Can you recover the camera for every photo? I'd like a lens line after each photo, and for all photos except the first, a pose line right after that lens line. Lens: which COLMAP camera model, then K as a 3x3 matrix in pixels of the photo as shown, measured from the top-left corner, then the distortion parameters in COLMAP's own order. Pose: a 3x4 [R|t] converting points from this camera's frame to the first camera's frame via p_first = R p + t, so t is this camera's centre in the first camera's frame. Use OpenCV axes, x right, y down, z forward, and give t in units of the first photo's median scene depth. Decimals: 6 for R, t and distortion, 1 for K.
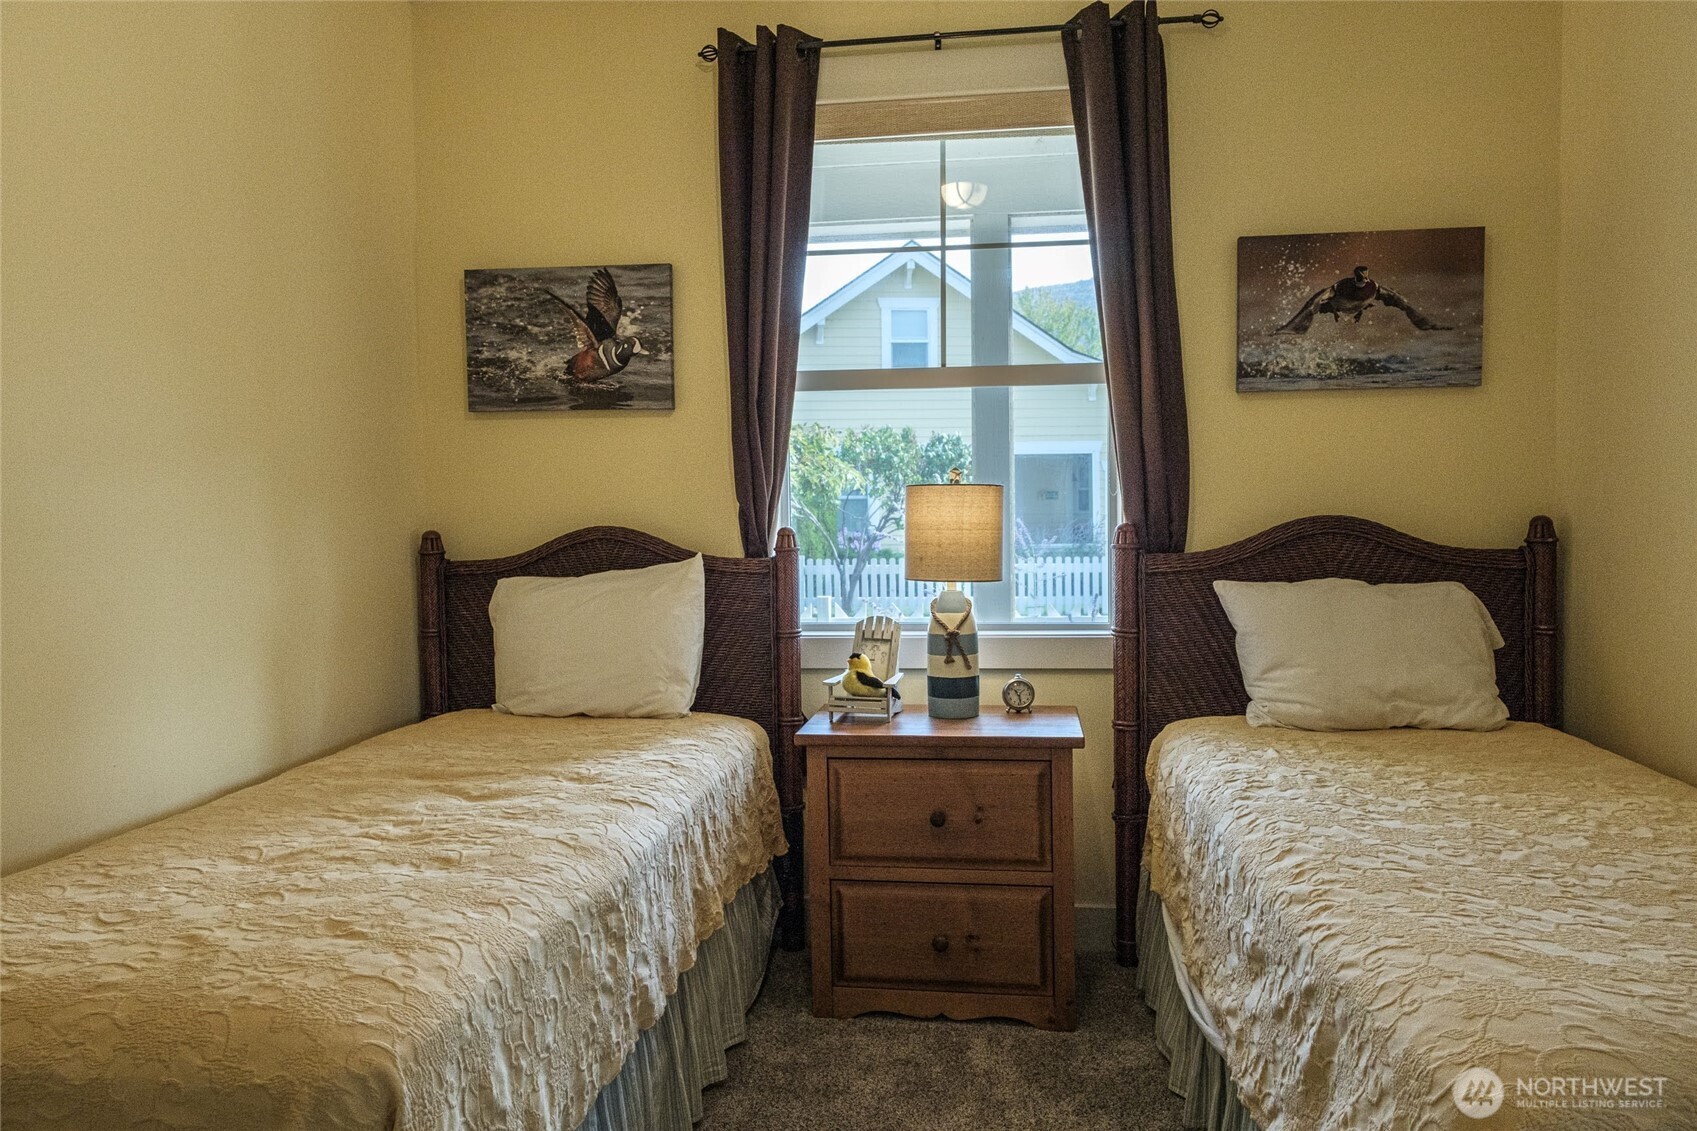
lens RADIAL K [[1167.9, 0, 848.5], [0, 1167.9, 565.5], [0, 0, 1]] dist [-0.011090, -0.001672]
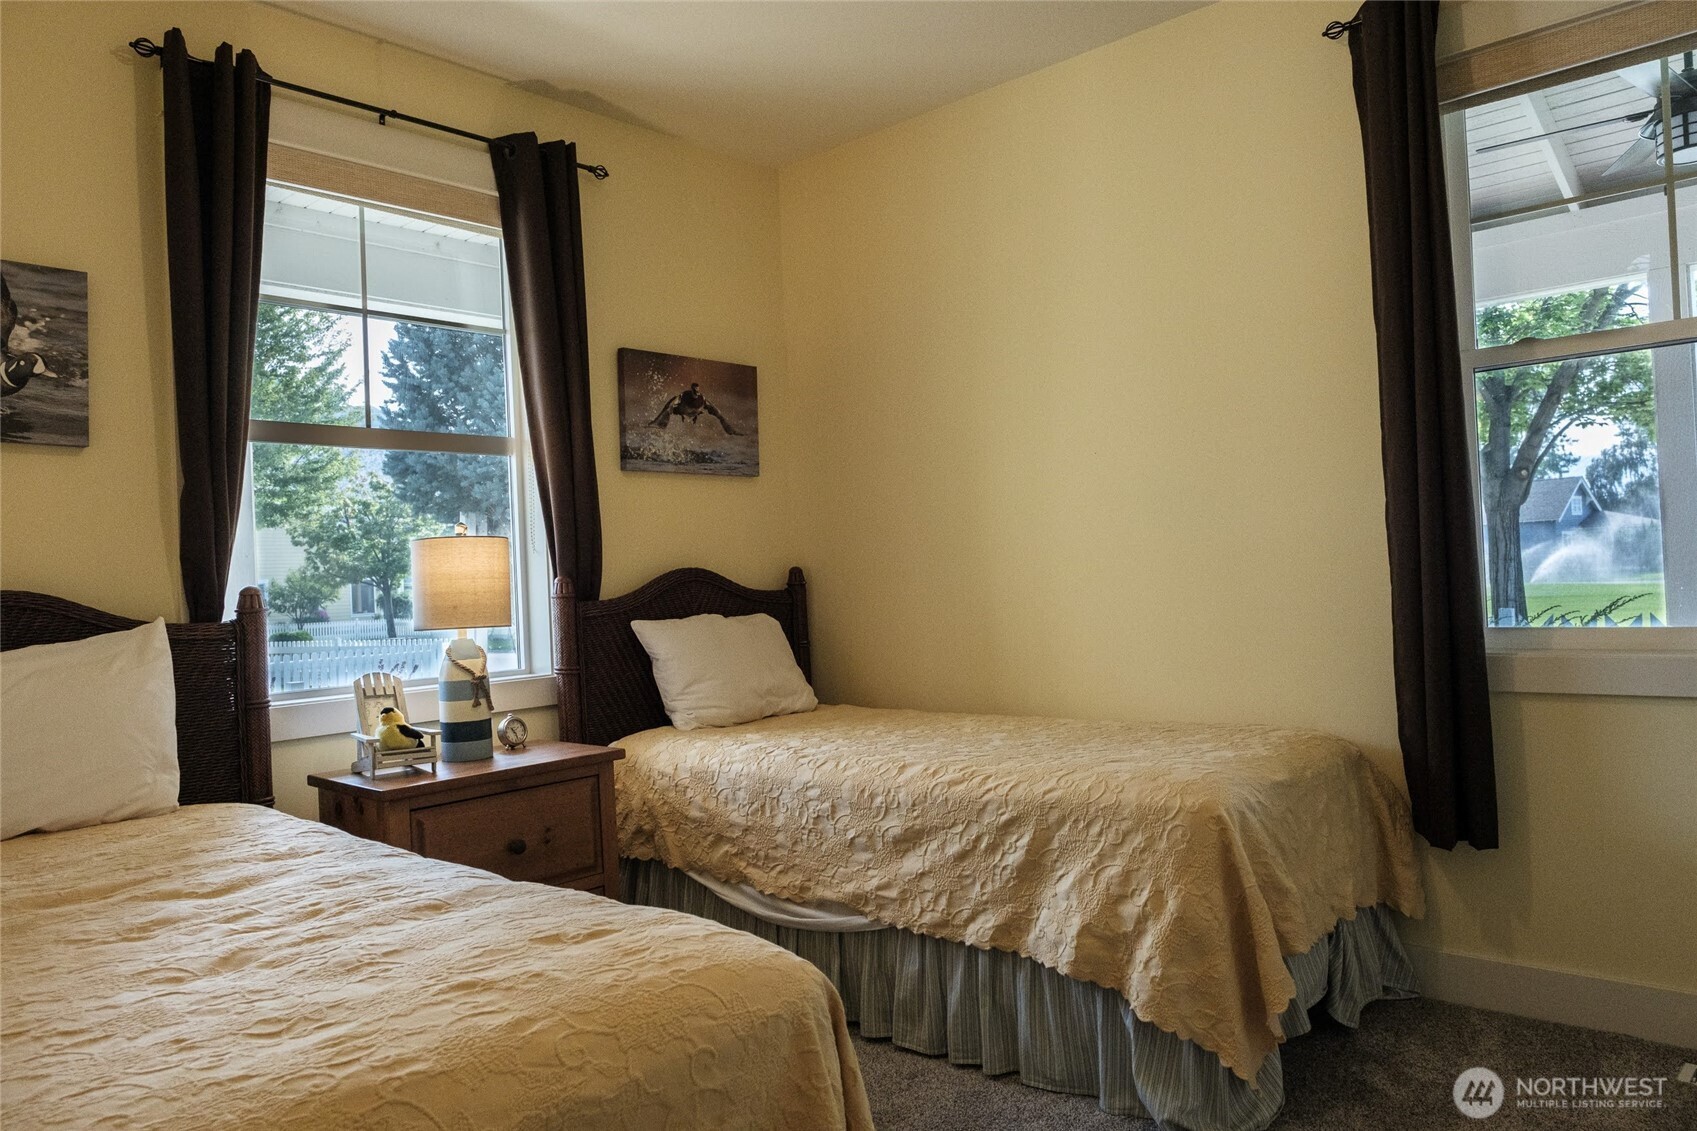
lens RADIAL K [[1167.9, 0, 848.5], [0, 1167.9, 565.5], [0, 0, 1]] dist [-0.011090, -0.001672]
pose [[0.559665, -0.001199, 0.828718, -0.576041], [0.079433, 0.995472, -0.052204, 0.037282], [-0.824903, 0.095044, 0.557227, 0.121445]]
